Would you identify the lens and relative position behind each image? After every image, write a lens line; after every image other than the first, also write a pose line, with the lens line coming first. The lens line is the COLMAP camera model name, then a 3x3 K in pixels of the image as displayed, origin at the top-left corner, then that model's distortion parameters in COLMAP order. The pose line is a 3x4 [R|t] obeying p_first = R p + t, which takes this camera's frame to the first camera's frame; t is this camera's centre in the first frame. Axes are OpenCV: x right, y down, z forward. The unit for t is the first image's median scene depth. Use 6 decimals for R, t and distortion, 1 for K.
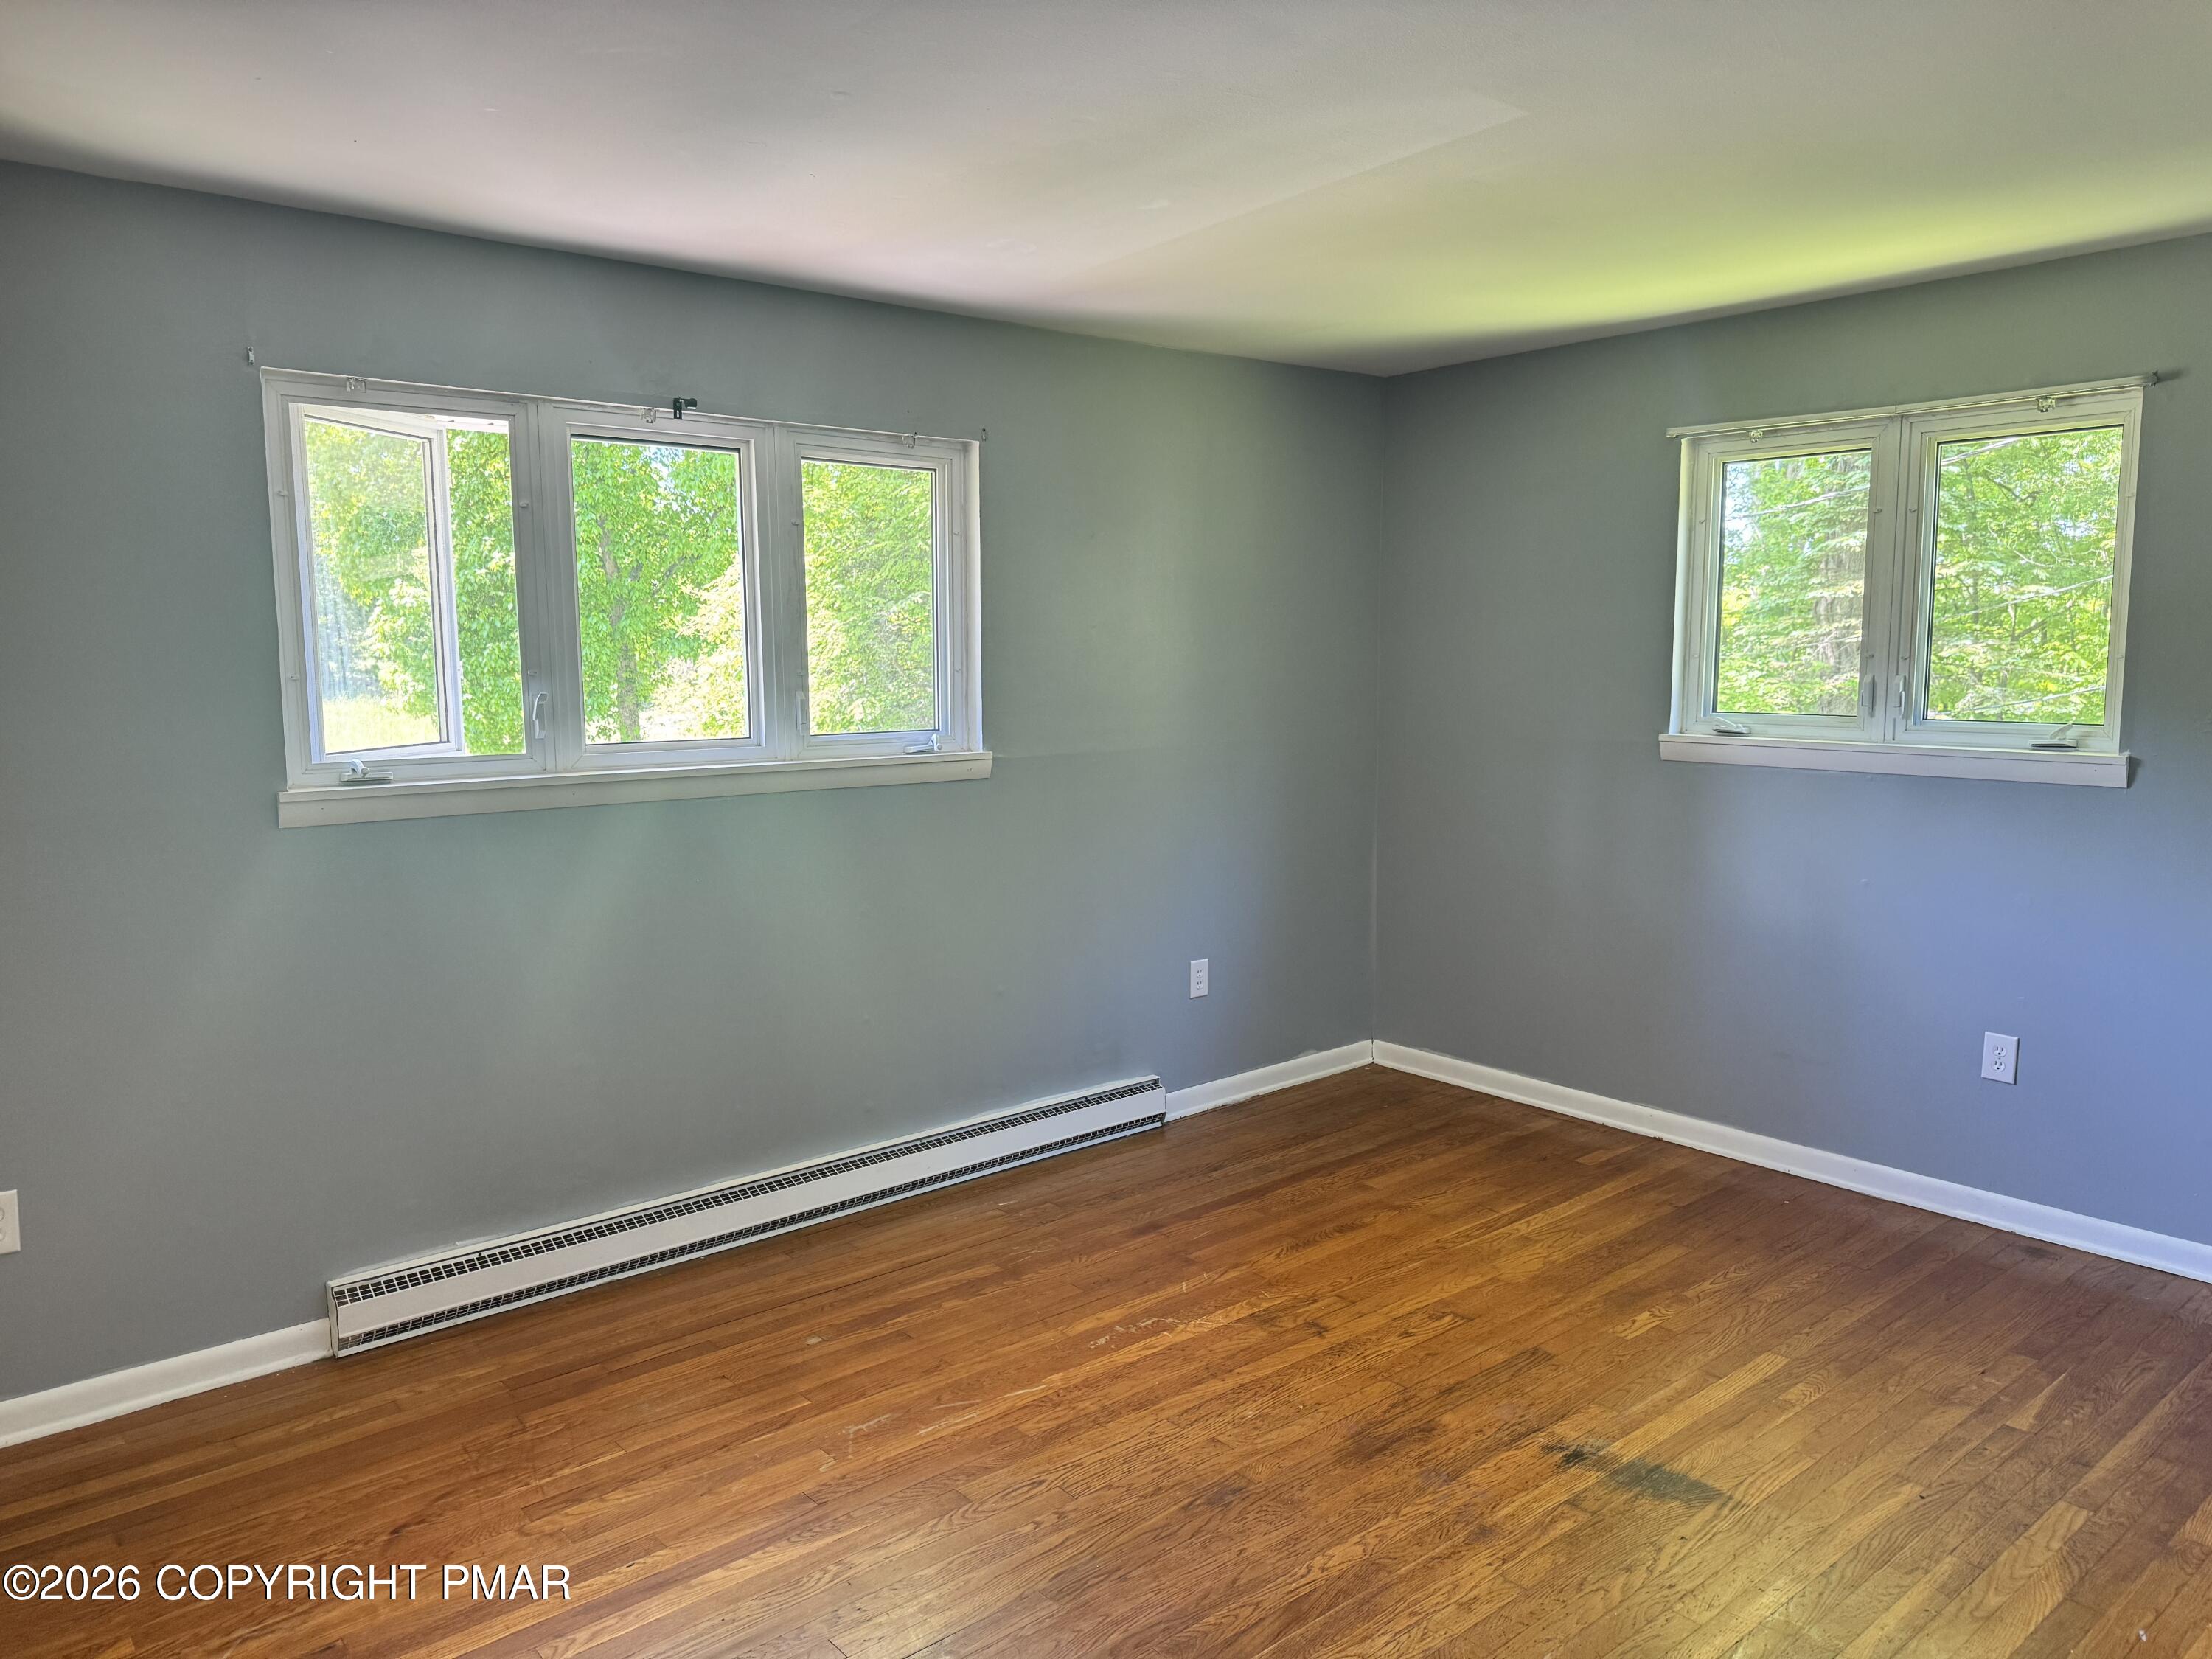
lens RADIAL K [[1560.4, 0, 1106.0], [0, 1560.4, 829.5], [0, 0, 1]] dist [-0.002417, -0.005019]
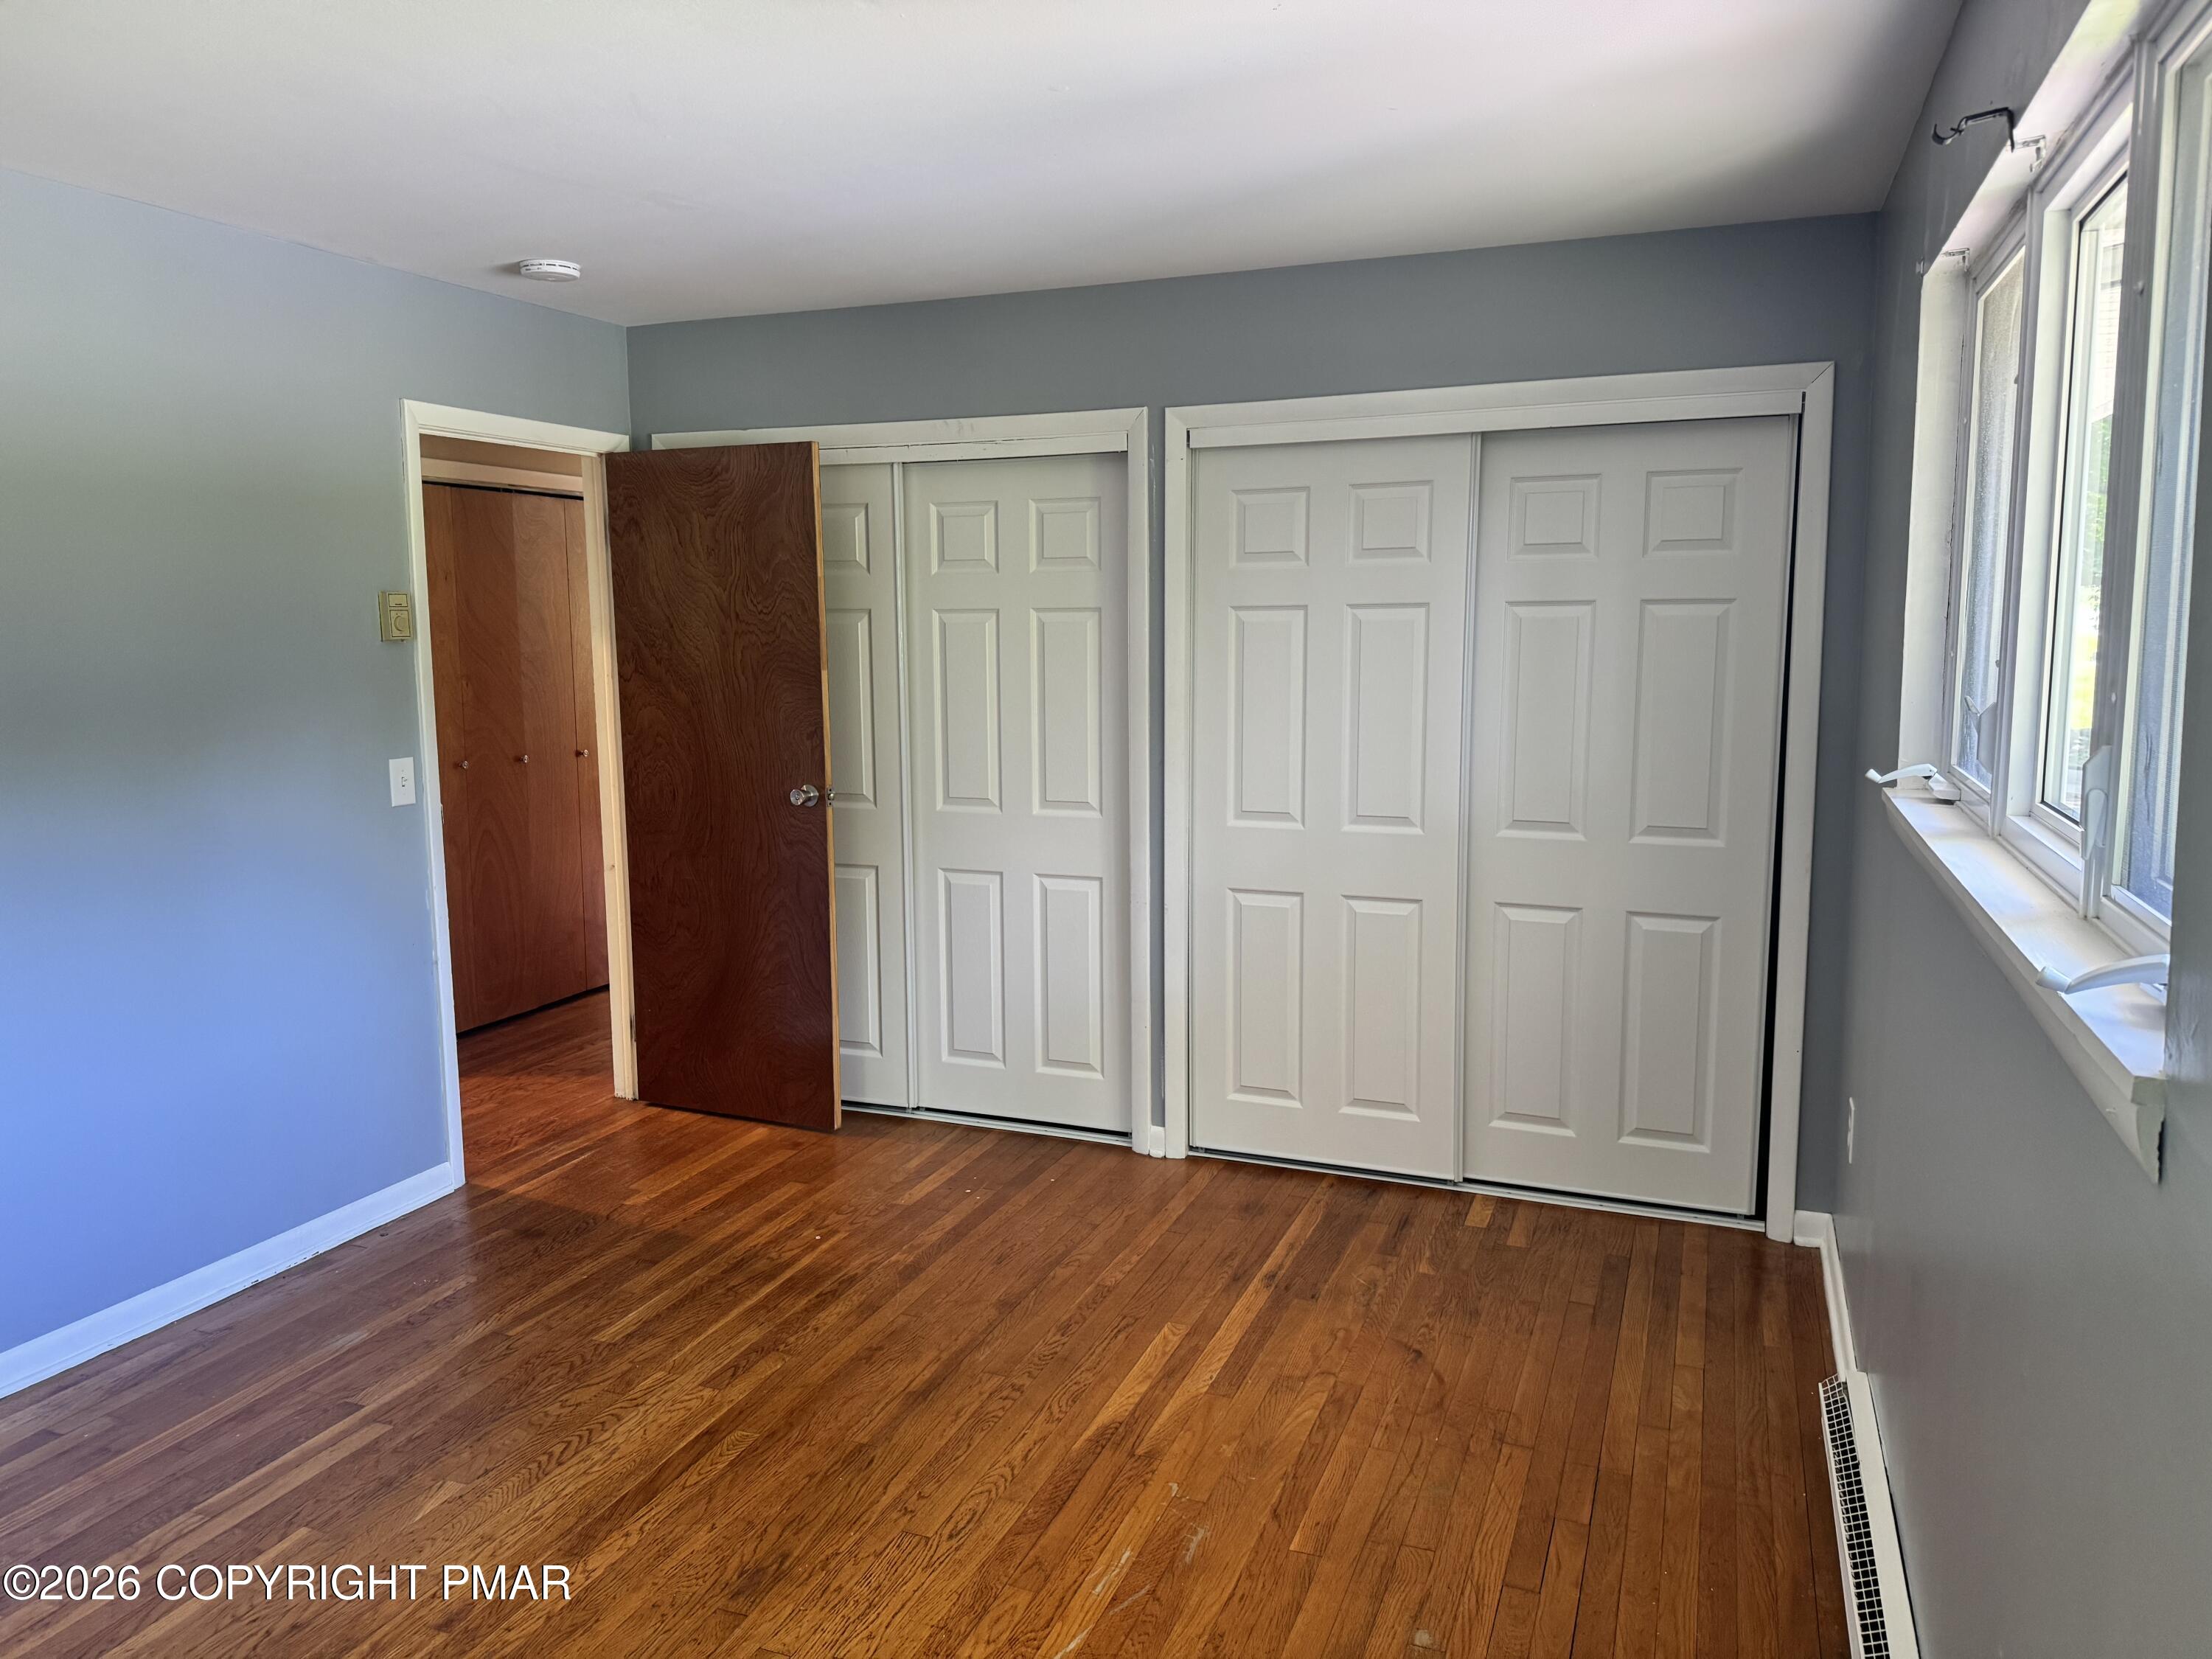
lens RADIAL K [[1560.4, 0, 1106.0], [0, 1560.4, 829.5], [0, 0, 1]] dist [-0.002417, -0.005019]
pose [[-0.880674, 0.079714, -0.466968, 0.283136], [-0.044440, 0.967492, 0.248967, -0.226022], [0.471634, 0.240011, -0.848502, 1.779468]]
